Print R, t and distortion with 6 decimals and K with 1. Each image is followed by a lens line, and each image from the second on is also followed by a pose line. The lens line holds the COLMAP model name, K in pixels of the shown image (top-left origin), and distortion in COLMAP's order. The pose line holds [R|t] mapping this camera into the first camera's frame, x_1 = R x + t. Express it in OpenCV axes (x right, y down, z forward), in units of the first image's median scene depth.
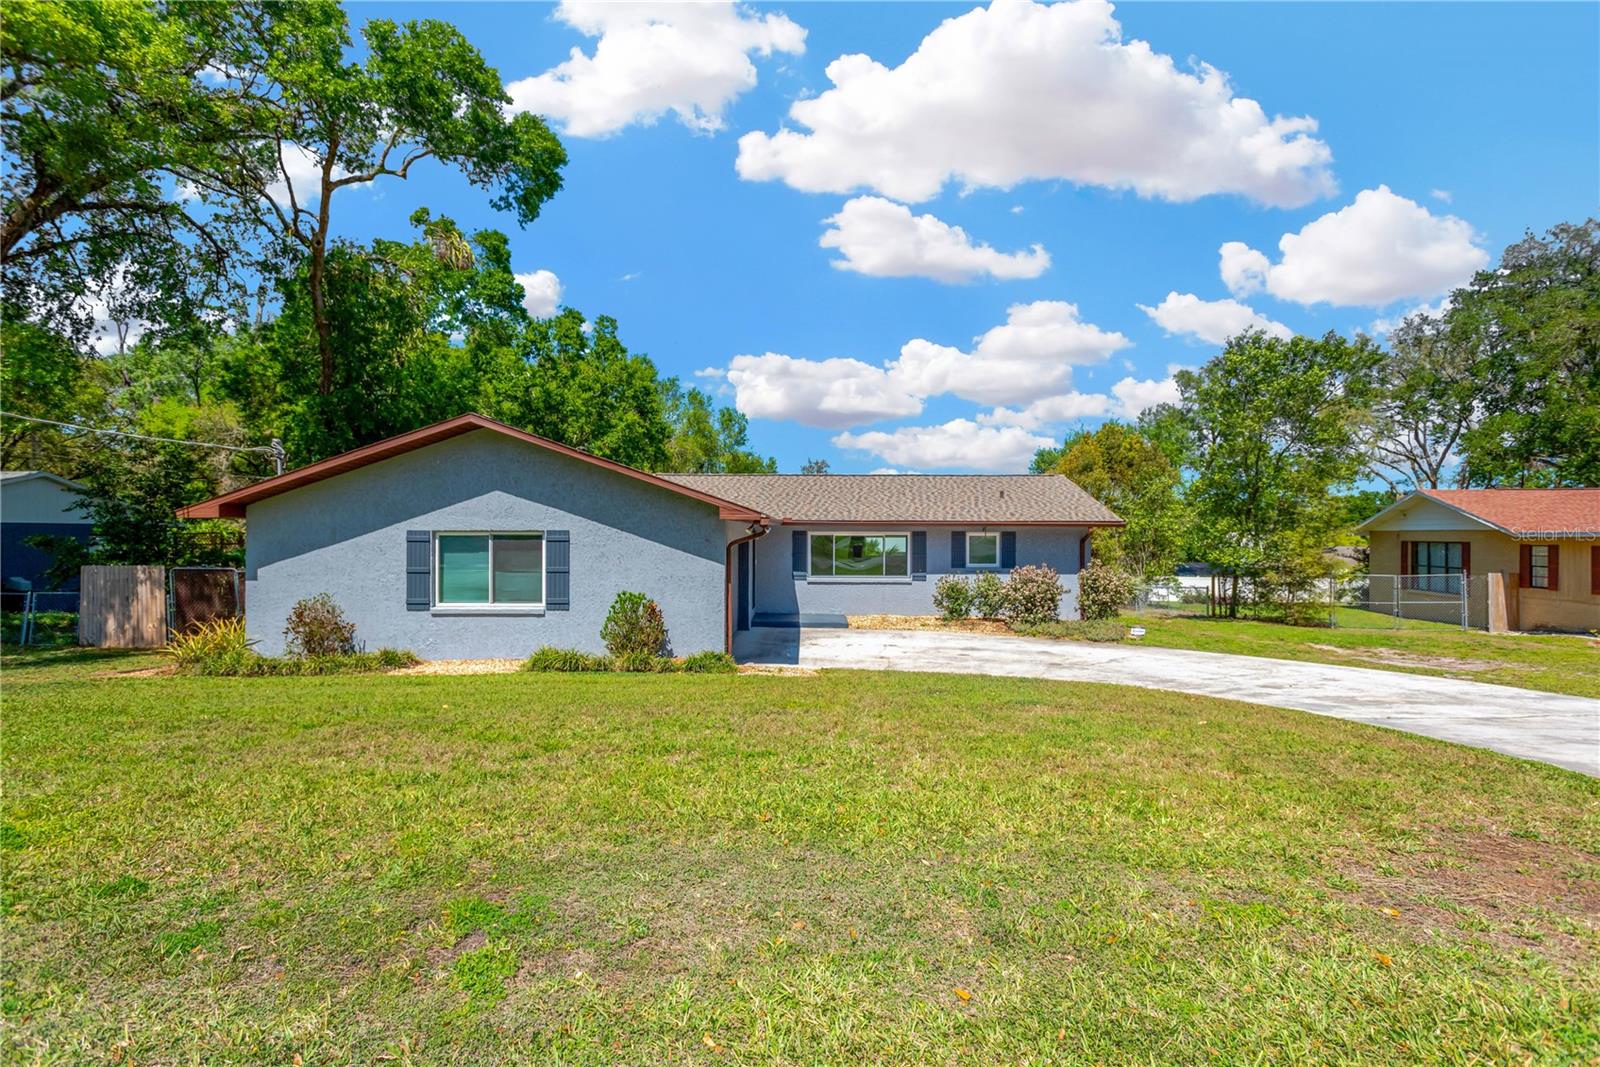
lens RADIAL K [[759.9, 0, 872.5], [0, 759.9, 533.2], [0, 0, 1]] dist [0.002481, 0.000490]
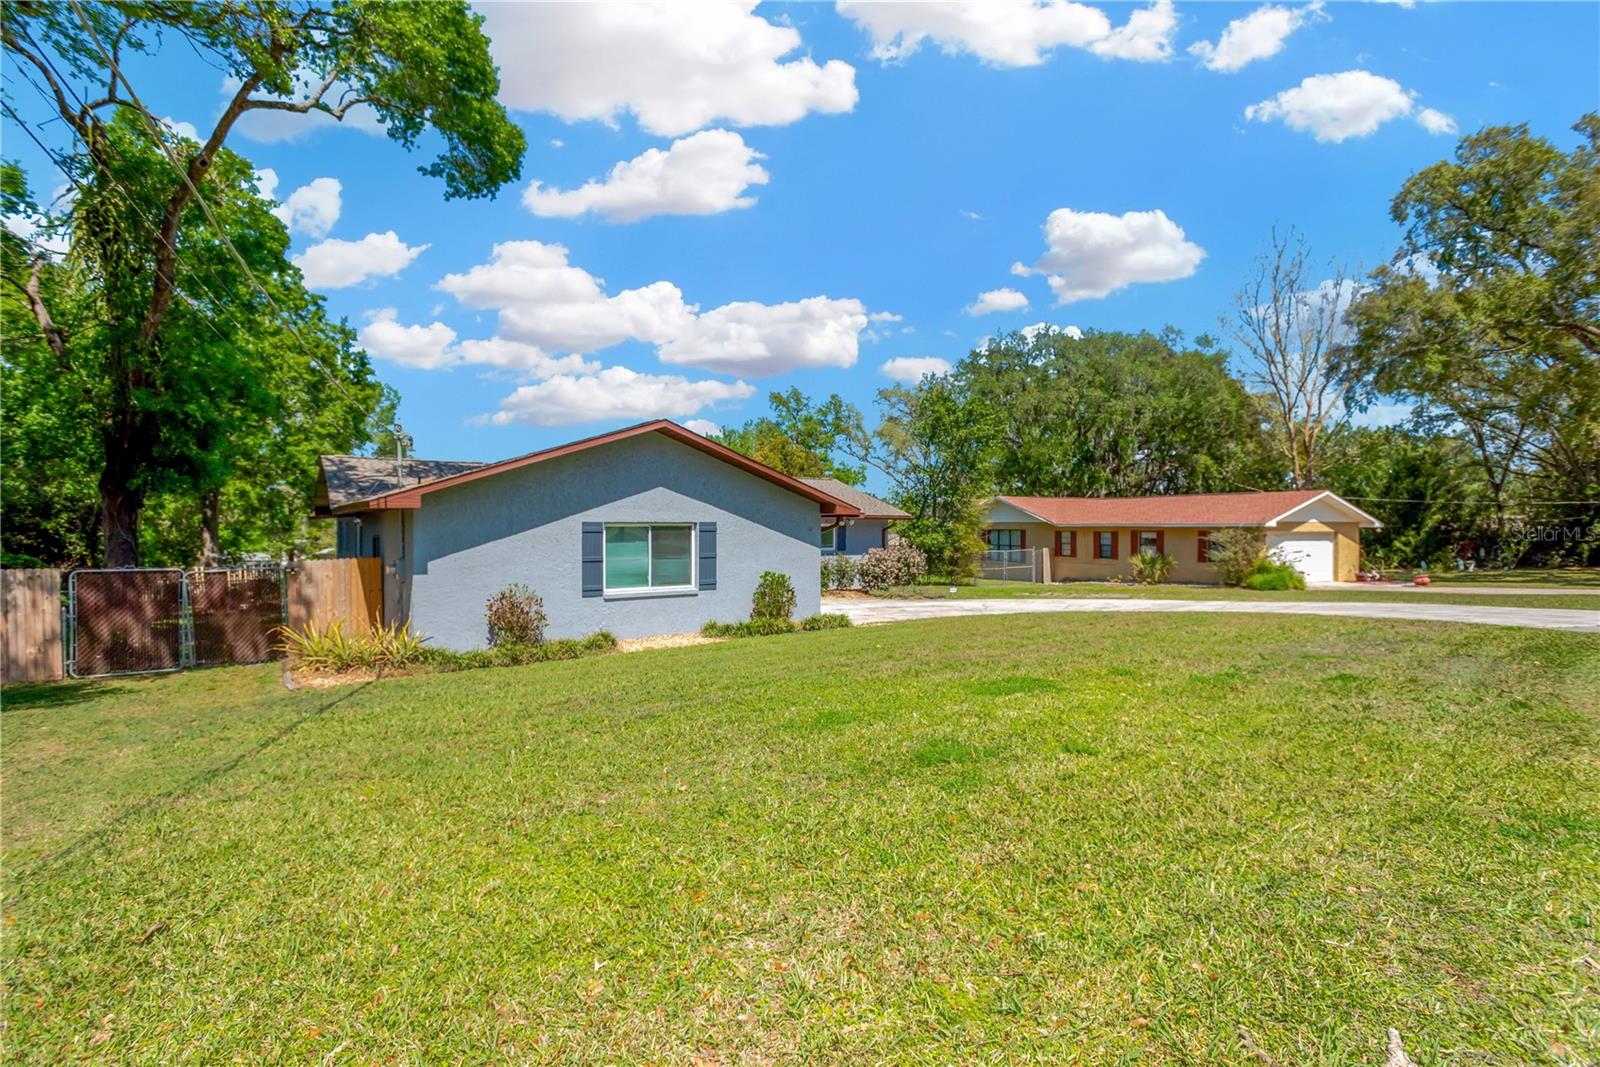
lens RADIAL K [[750.5, 0, 798.3], [0, 750.5, 534.8], [0, 0, 1]] dist [0.000715, 0.000666]
pose [[0.815228, -0.007180, 0.579096, -0.968731], [-0.003767, 0.999836, 0.017700, -0.005243], [-0.579128, -0.016611, 0.815067, -0.032913]]
